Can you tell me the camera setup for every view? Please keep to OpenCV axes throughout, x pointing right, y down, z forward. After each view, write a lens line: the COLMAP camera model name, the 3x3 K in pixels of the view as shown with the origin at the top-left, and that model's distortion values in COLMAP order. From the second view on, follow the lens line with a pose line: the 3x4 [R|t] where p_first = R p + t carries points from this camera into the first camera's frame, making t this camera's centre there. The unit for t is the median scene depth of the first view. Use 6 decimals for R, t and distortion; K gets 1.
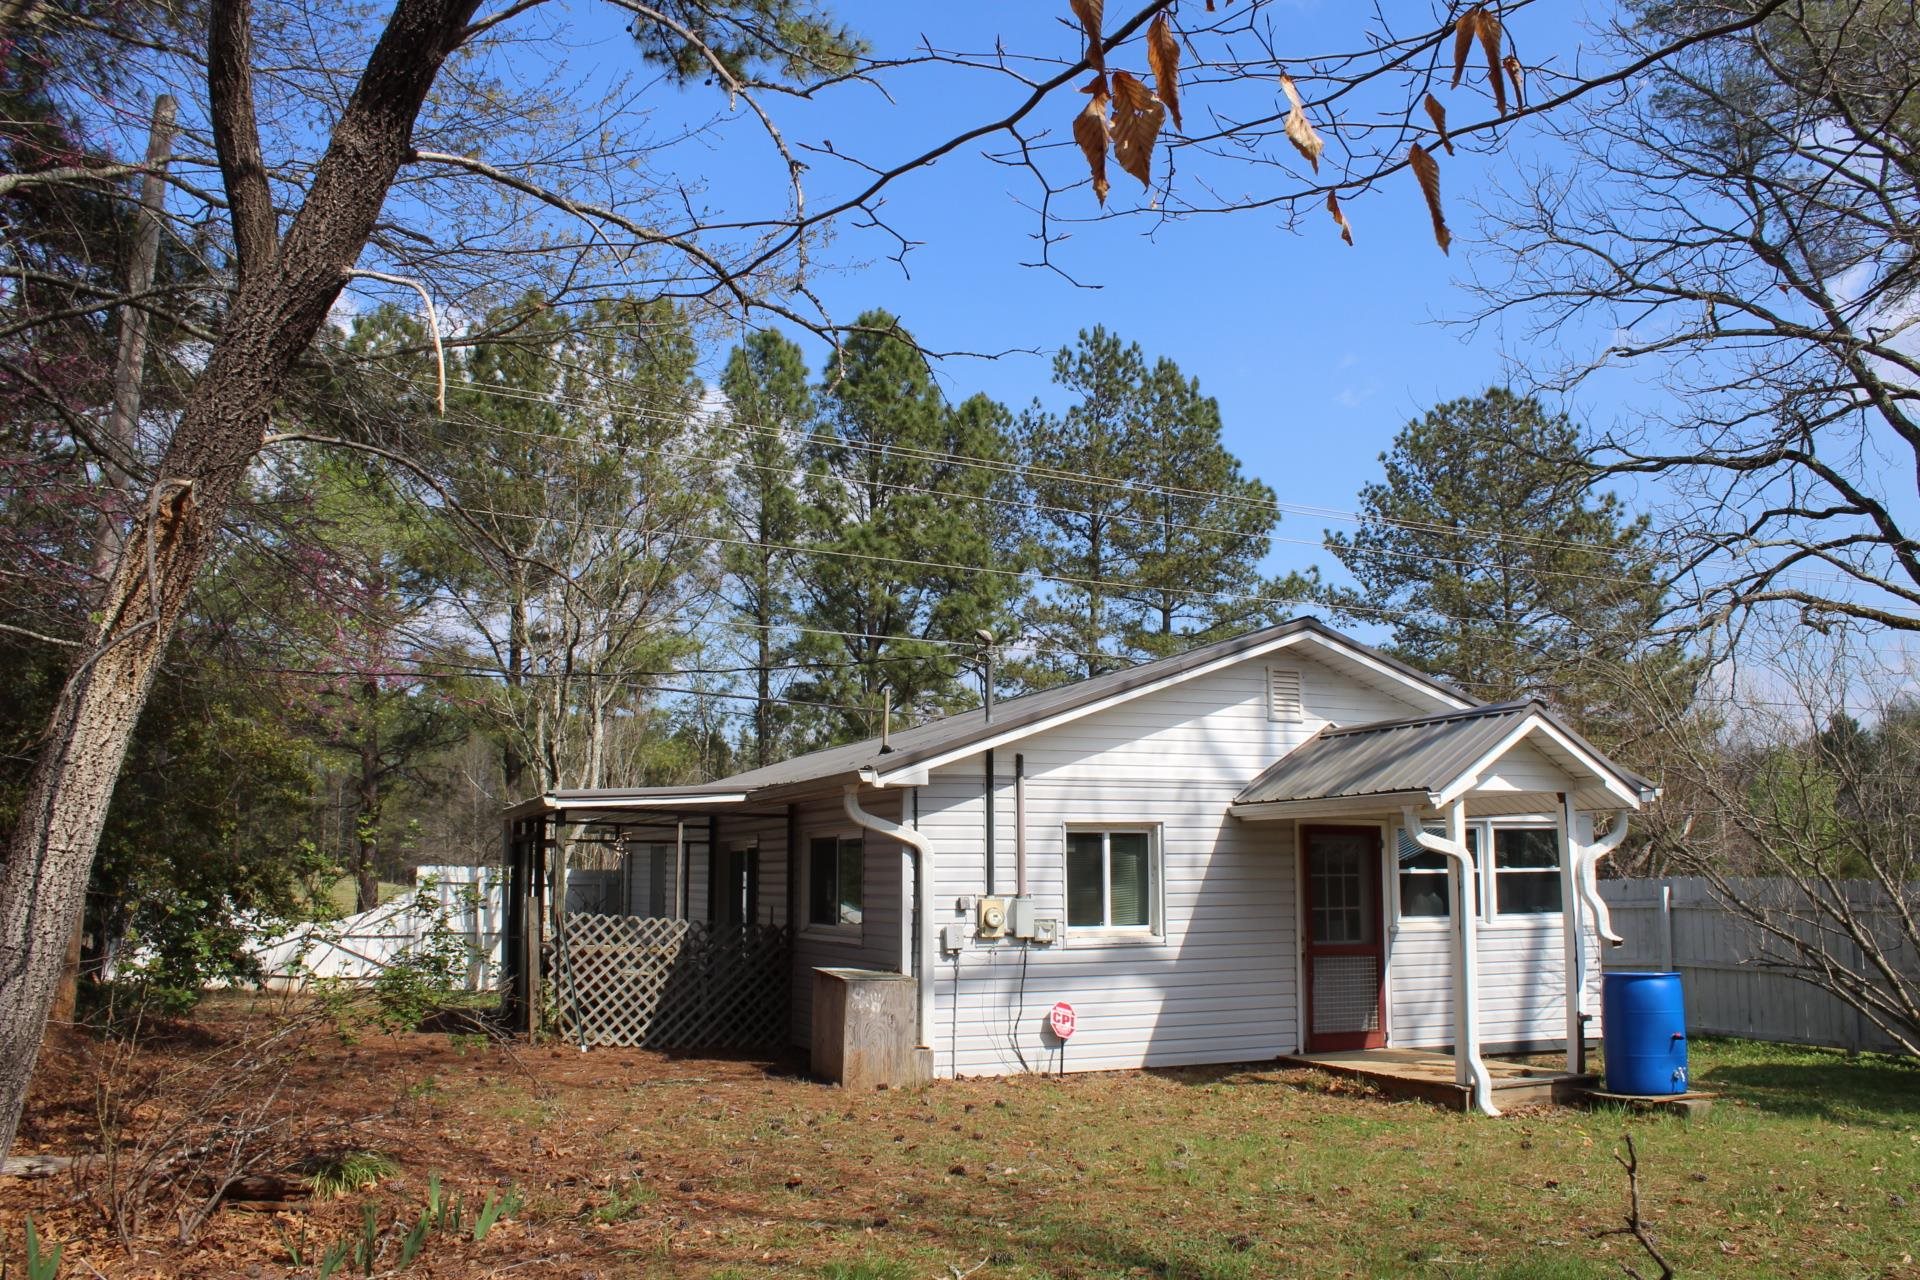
lens RADIAL K [[1602.0, 0, 960.0], [0, 1602.0, 652.8], [0, 0, 1]] dist [-0.169135, 0.157548]
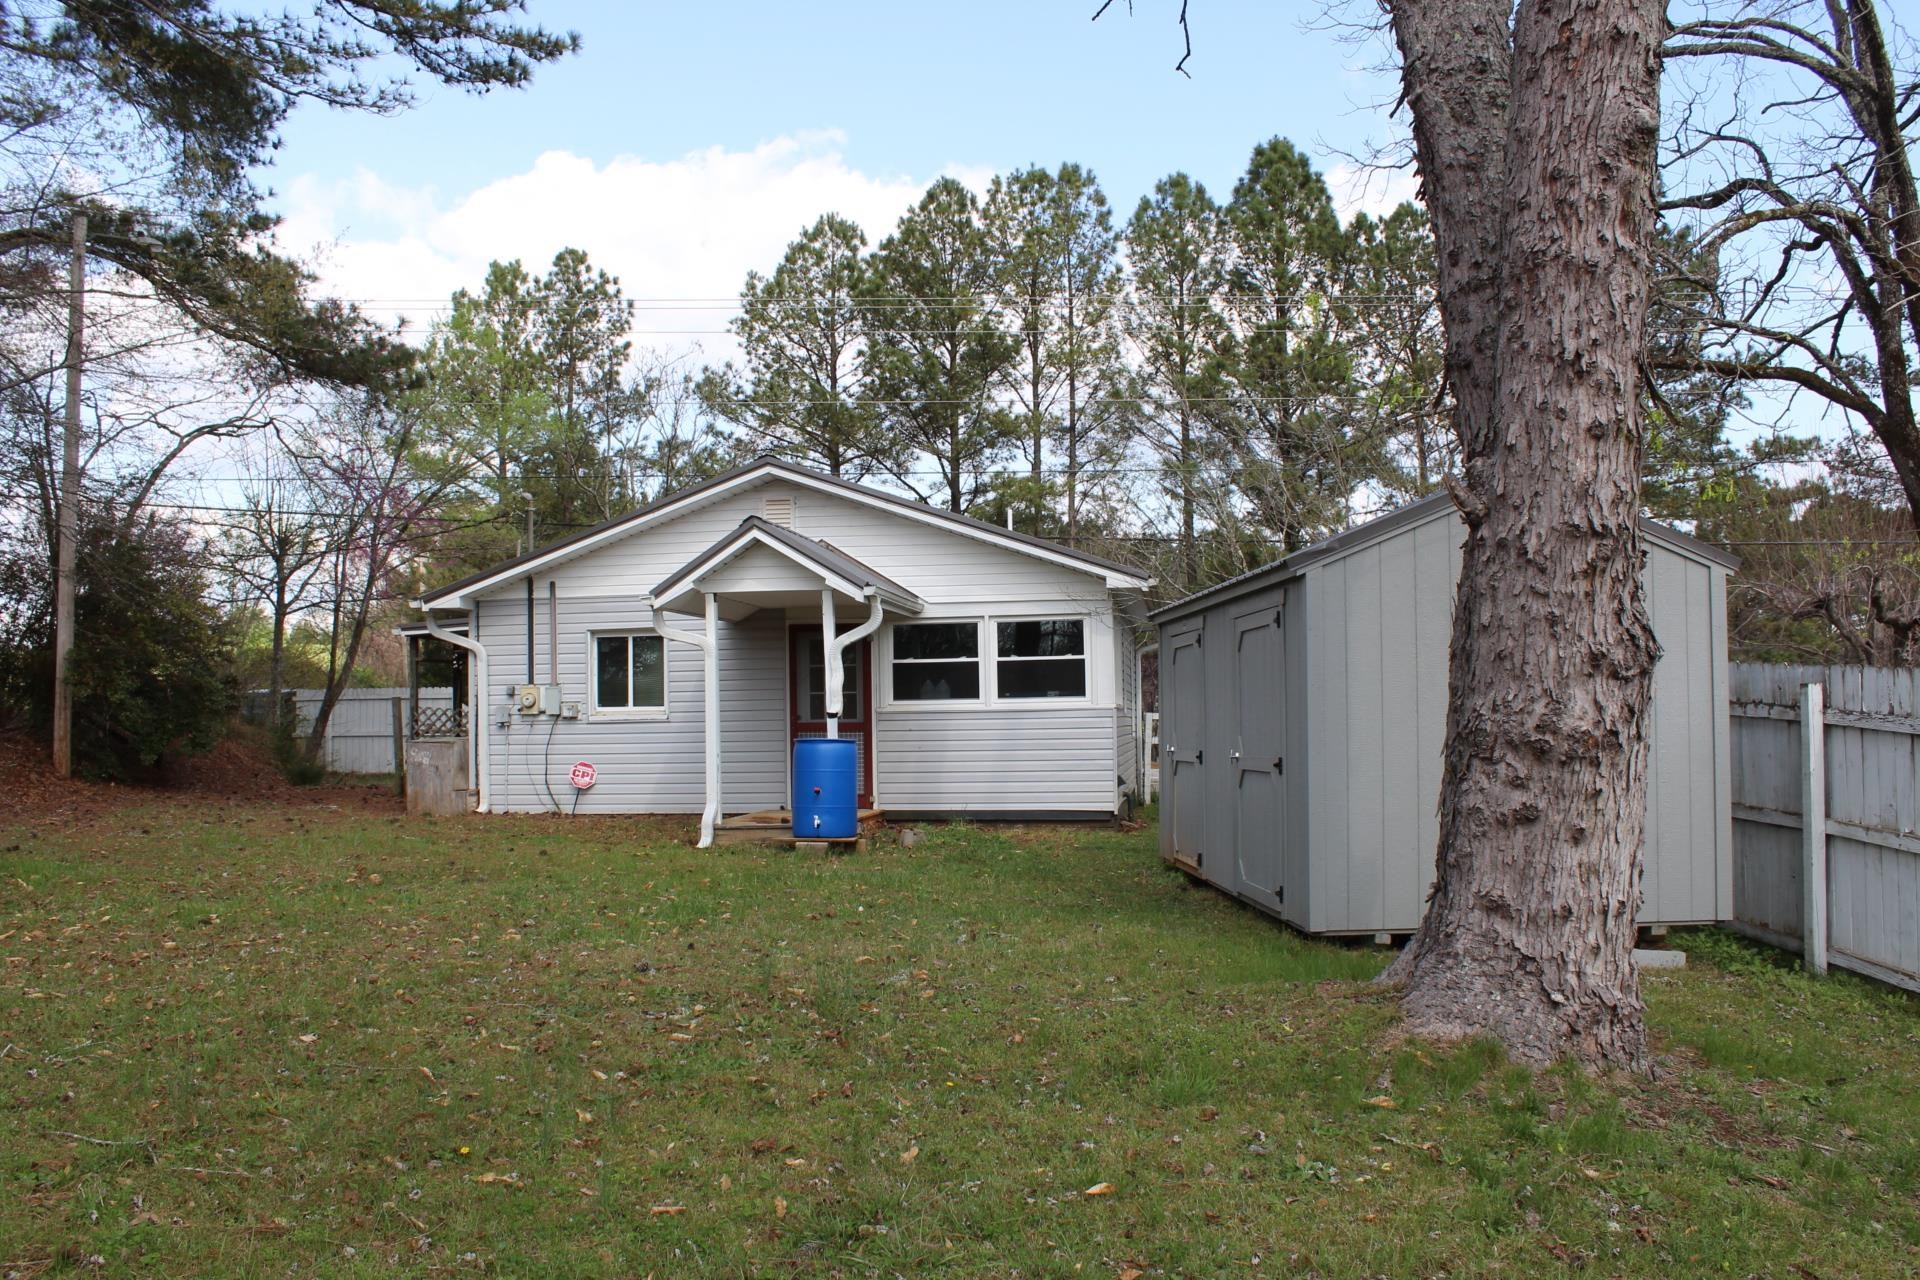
lens RADIAL K [[1602.0, 0, 960.0], [0, 1602.0, 652.8], [0, 0, 1]] dist [-0.169135, 0.157548]
pose [[0.868035, -0.033677, -0.495360, 1.011260], [0.085581, 0.992913, 0.082463, 0.042116], [0.489072, -0.113974, 0.864765, -0.006748]]
